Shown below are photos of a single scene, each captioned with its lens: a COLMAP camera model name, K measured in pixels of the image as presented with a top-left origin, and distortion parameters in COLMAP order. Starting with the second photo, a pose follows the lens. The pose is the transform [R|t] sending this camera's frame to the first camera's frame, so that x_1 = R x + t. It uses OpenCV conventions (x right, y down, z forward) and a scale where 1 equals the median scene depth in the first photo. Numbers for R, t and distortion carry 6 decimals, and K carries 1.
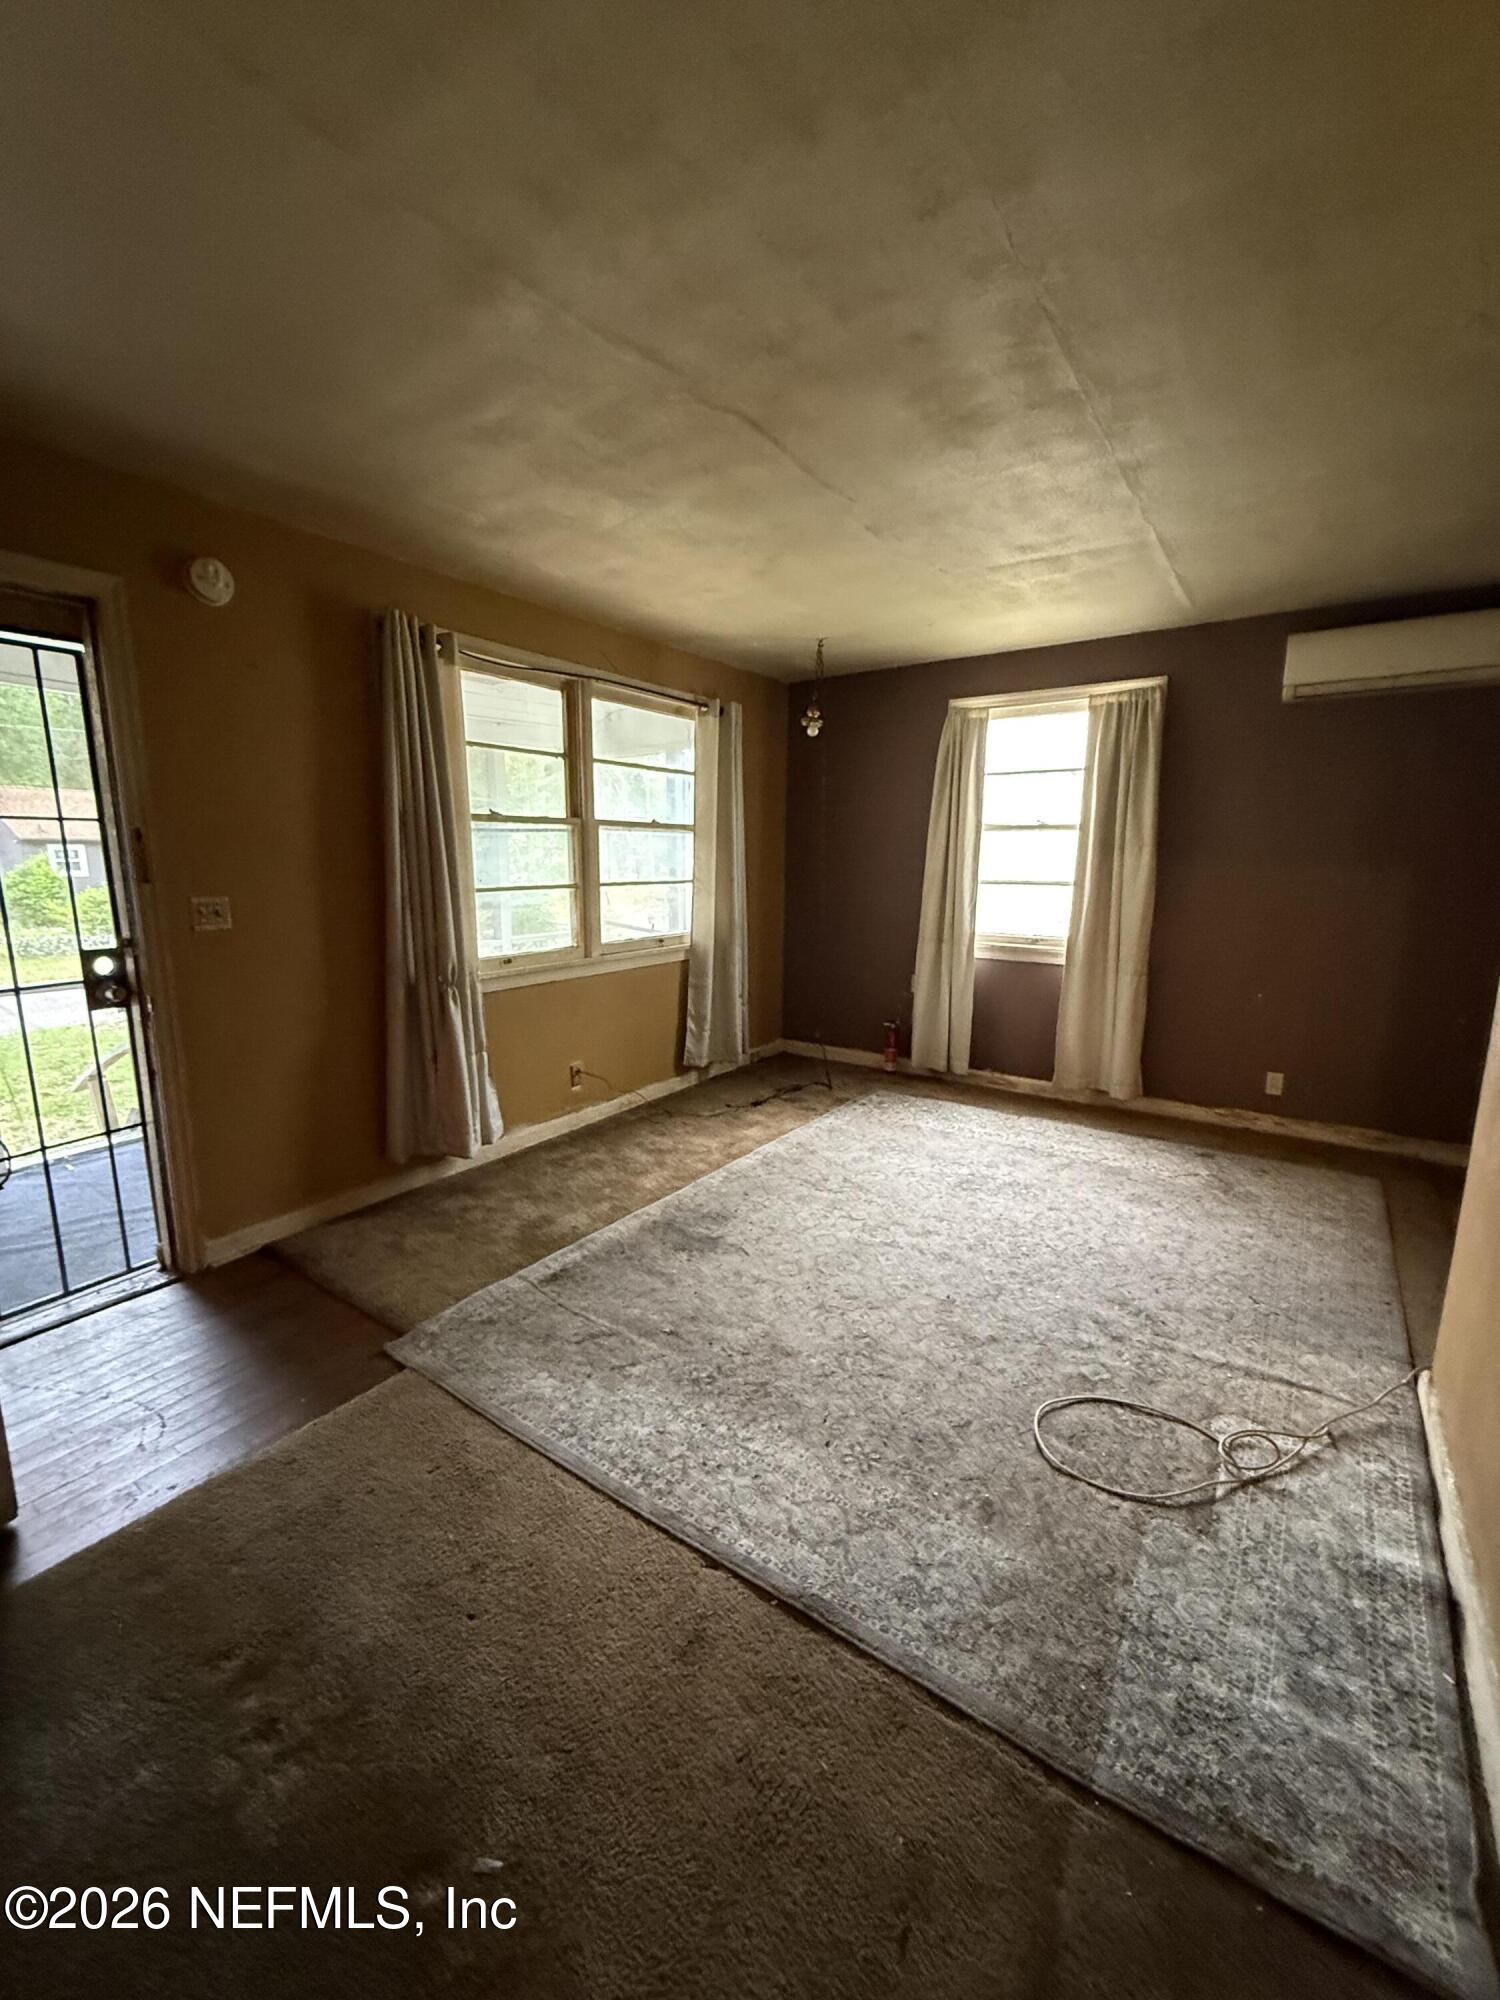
lens RADIAL K [[794.1, 0, 751.5], [0, 794.1, 1001.9], [0, 0, 1]] dist [-0.004258, -0.000121]
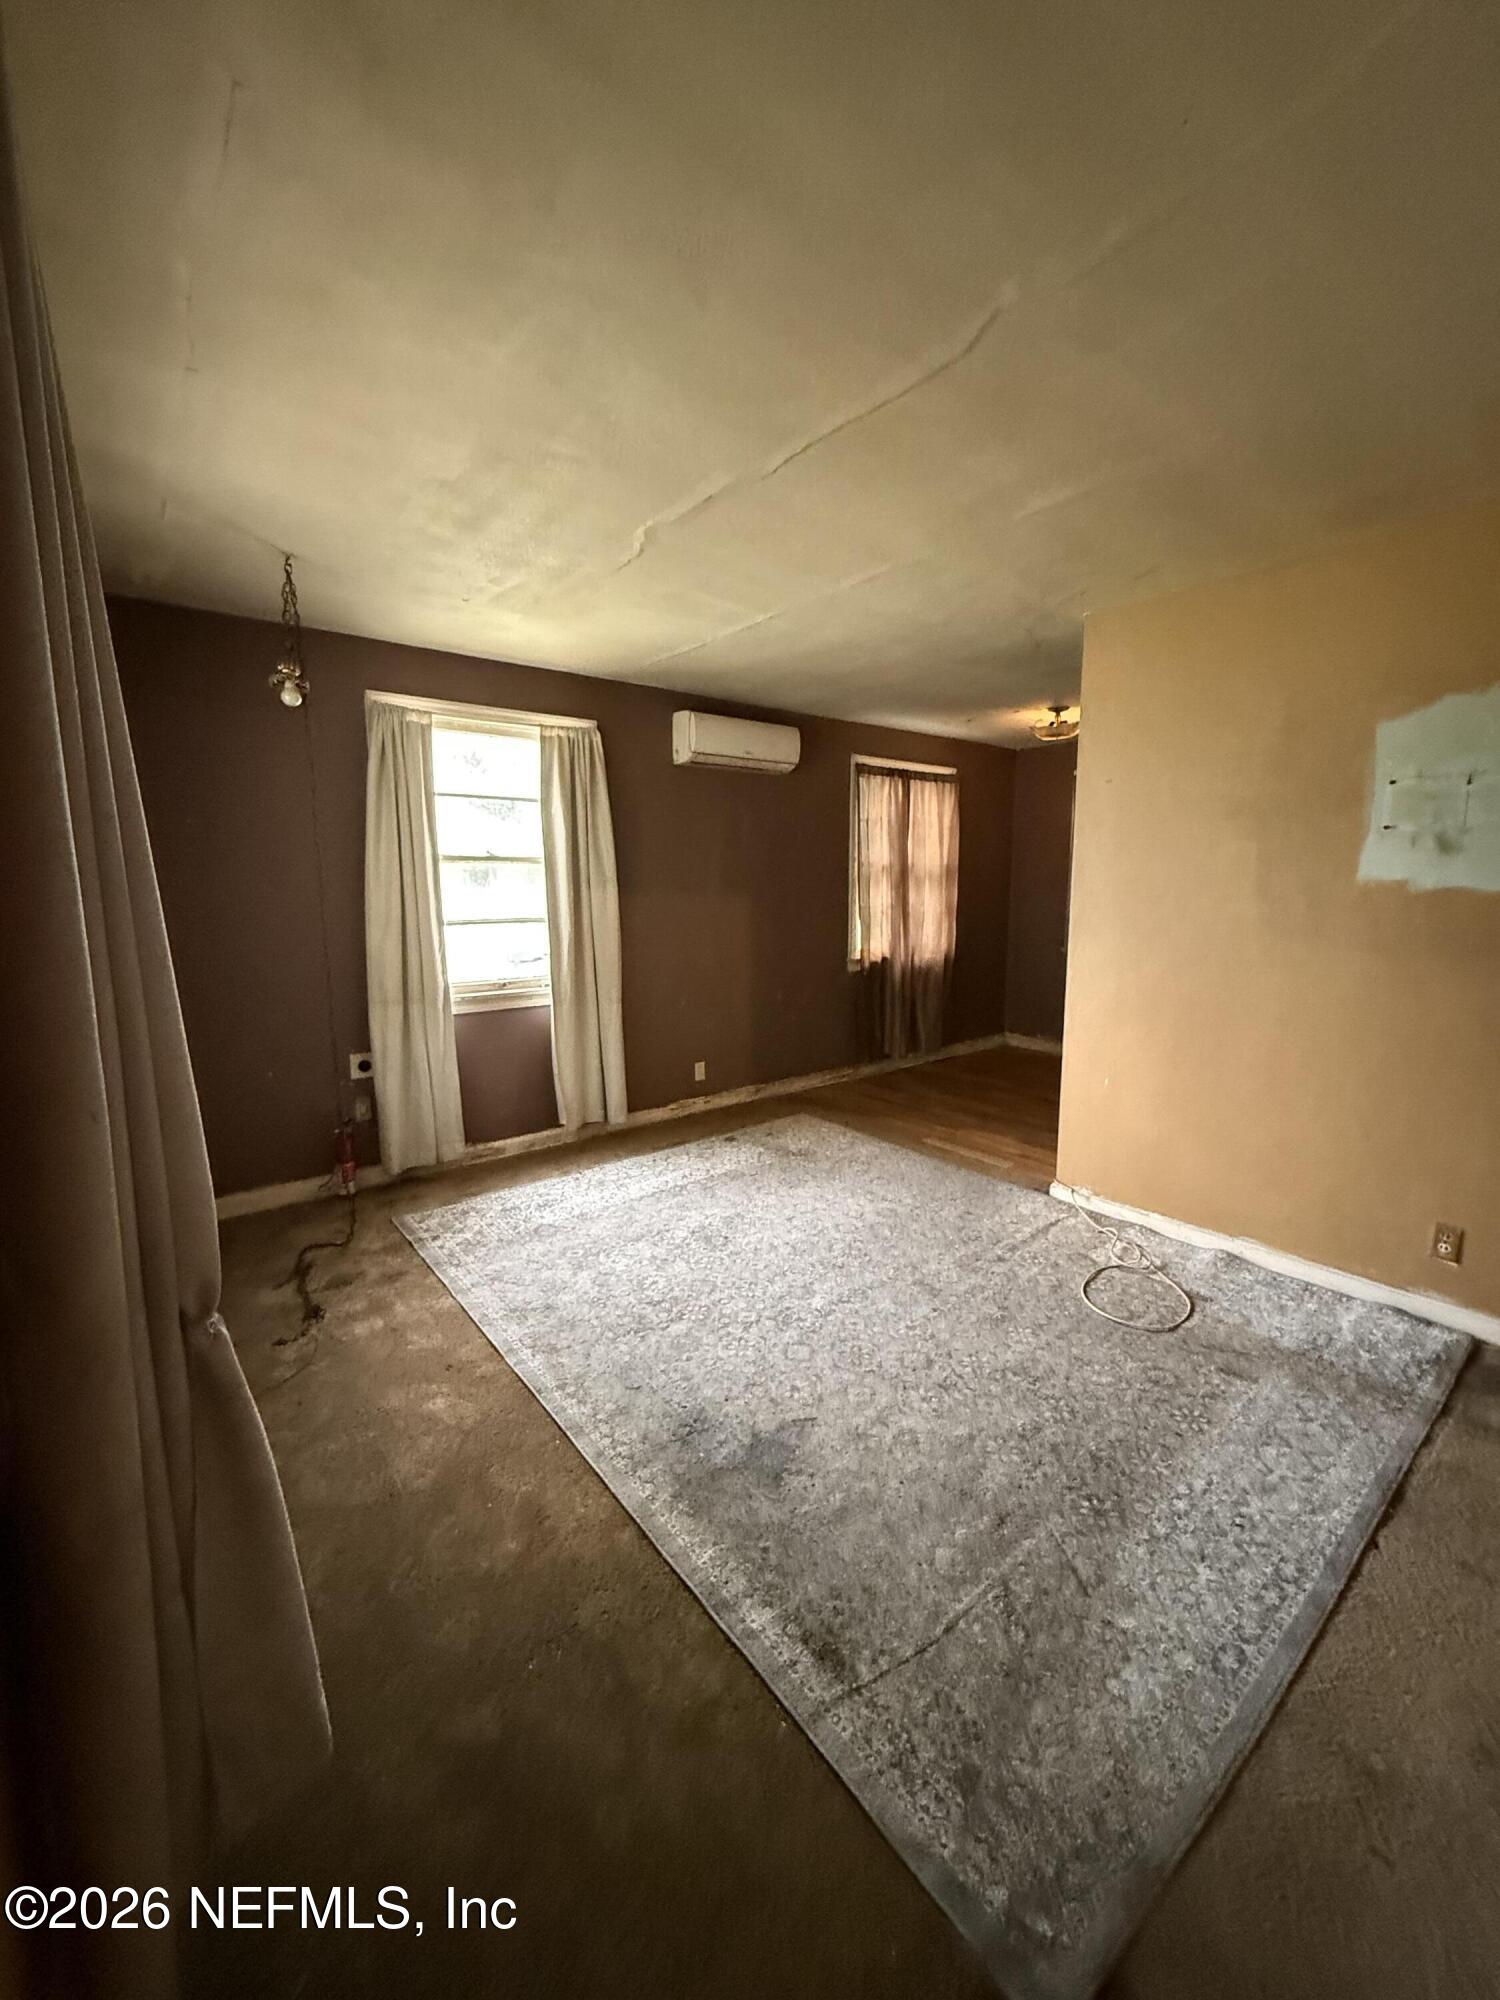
lens RADIAL K [[794.1, 0, 755.0], [0, 794.1, 991.2], [0, 0, 1]] dist [-0.004258, -0.000121]
pose [[0.284928, -0.133113, 0.949261, -0.500070], [0.182789, 0.979683, 0.082513, -0.111309], [-0.940959, 0.150005, 0.303470, 0.559589]]
